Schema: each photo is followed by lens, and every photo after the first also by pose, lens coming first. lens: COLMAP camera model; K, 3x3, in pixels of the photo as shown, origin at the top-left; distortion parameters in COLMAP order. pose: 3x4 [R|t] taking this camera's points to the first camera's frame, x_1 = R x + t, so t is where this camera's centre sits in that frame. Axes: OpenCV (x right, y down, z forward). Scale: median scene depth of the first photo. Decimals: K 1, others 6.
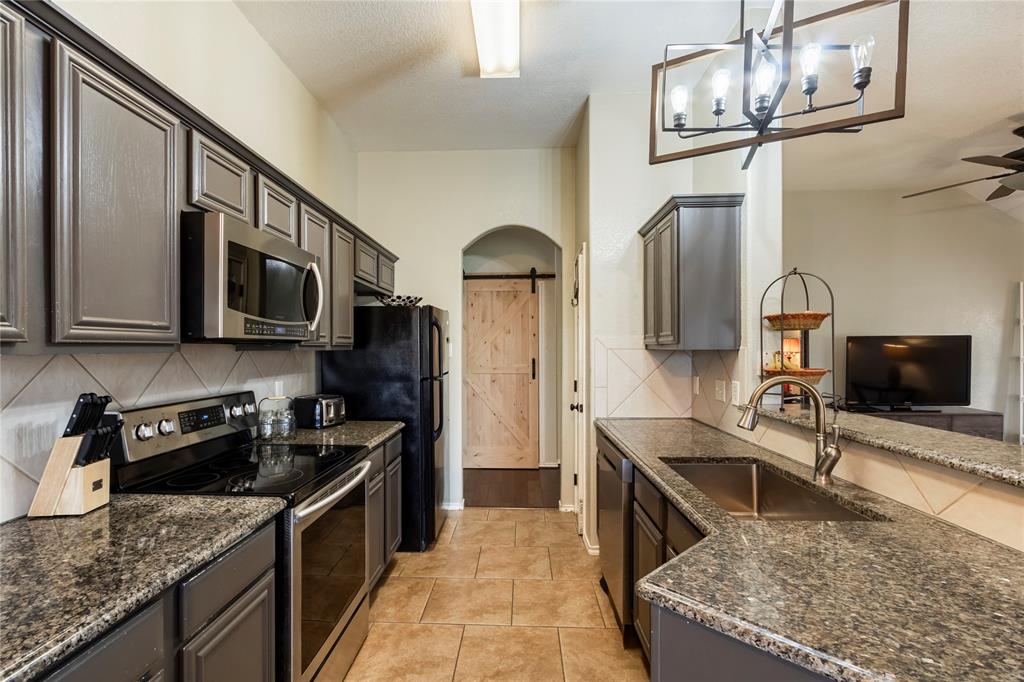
lens RADIAL K [[472.6, 0, 510.7], [0, 472.6, 348.5], [0, 0, 1]] dist [0.001184, 0.000223]
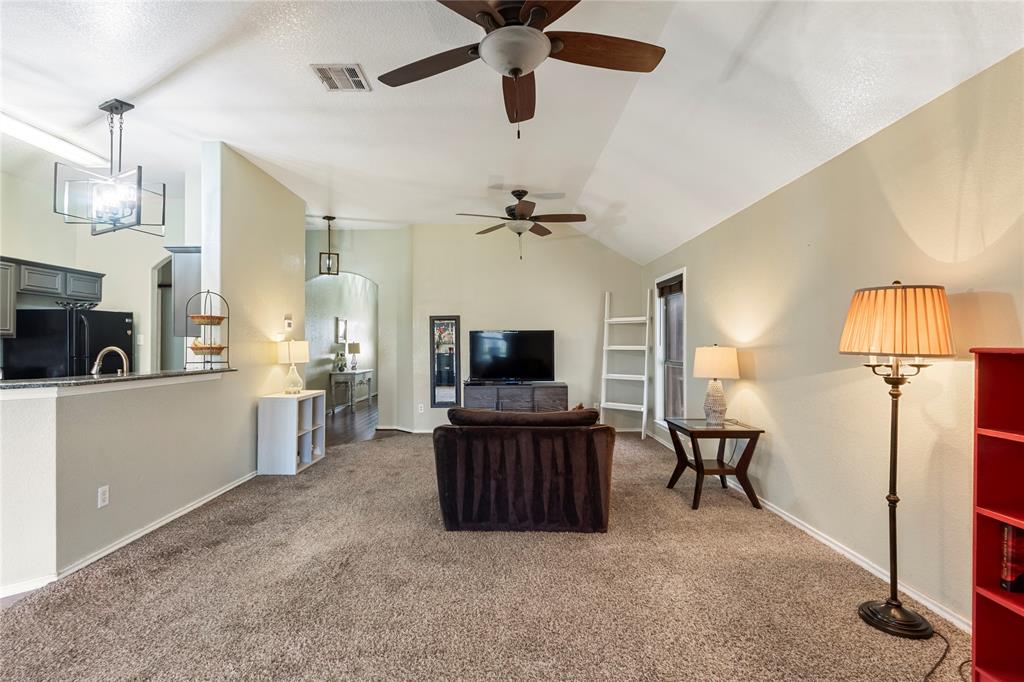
lens RADIAL K [[473.8, 0, 512.0], [0, 473.8, 341.0], [0, 0, 1]] dist [-0.000105, -0.000187]
pose [[0.998992, 0.000734, 0.044880, 1.939065], [-0.000233, 0.999937, -0.011178, 0.046362], [-0.044885, 0.011156, 0.998930, -0.971350]]
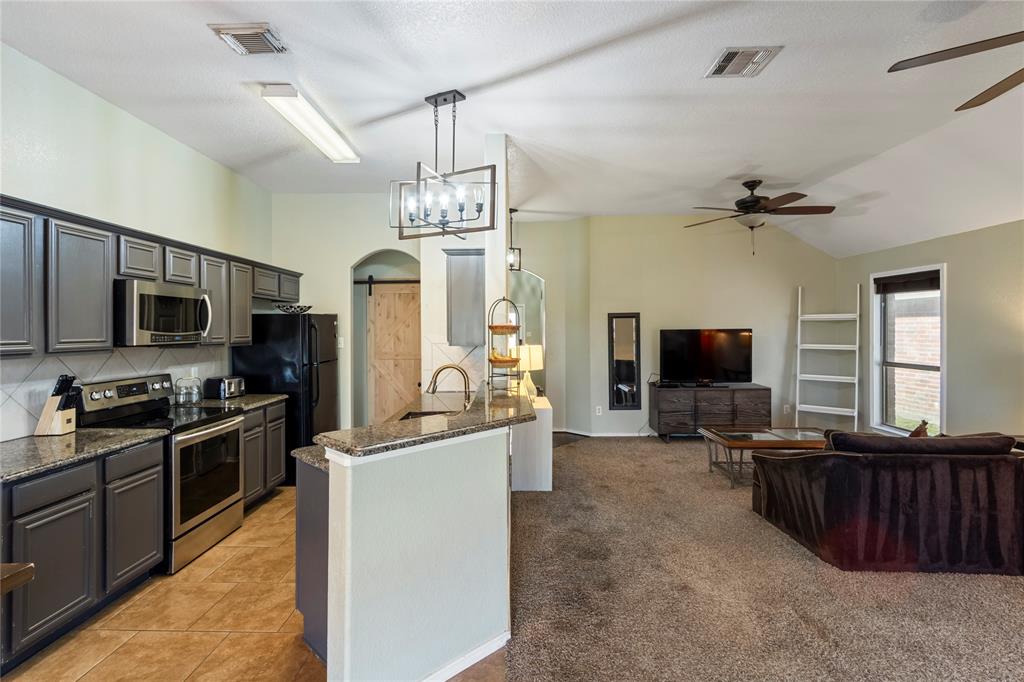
lens RADIAL K [[477.3, 0, 511.0], [0, 477.3, 330.7], [0, 0, 1]] dist [0.001275, 0.000204]
pose [[0.999801, -0.002947, 0.019748, 0.692047], [0.002936, 0.999996, 0.000604, -0.063959], [-0.019750, -0.000546, 0.999805, -0.764878]]
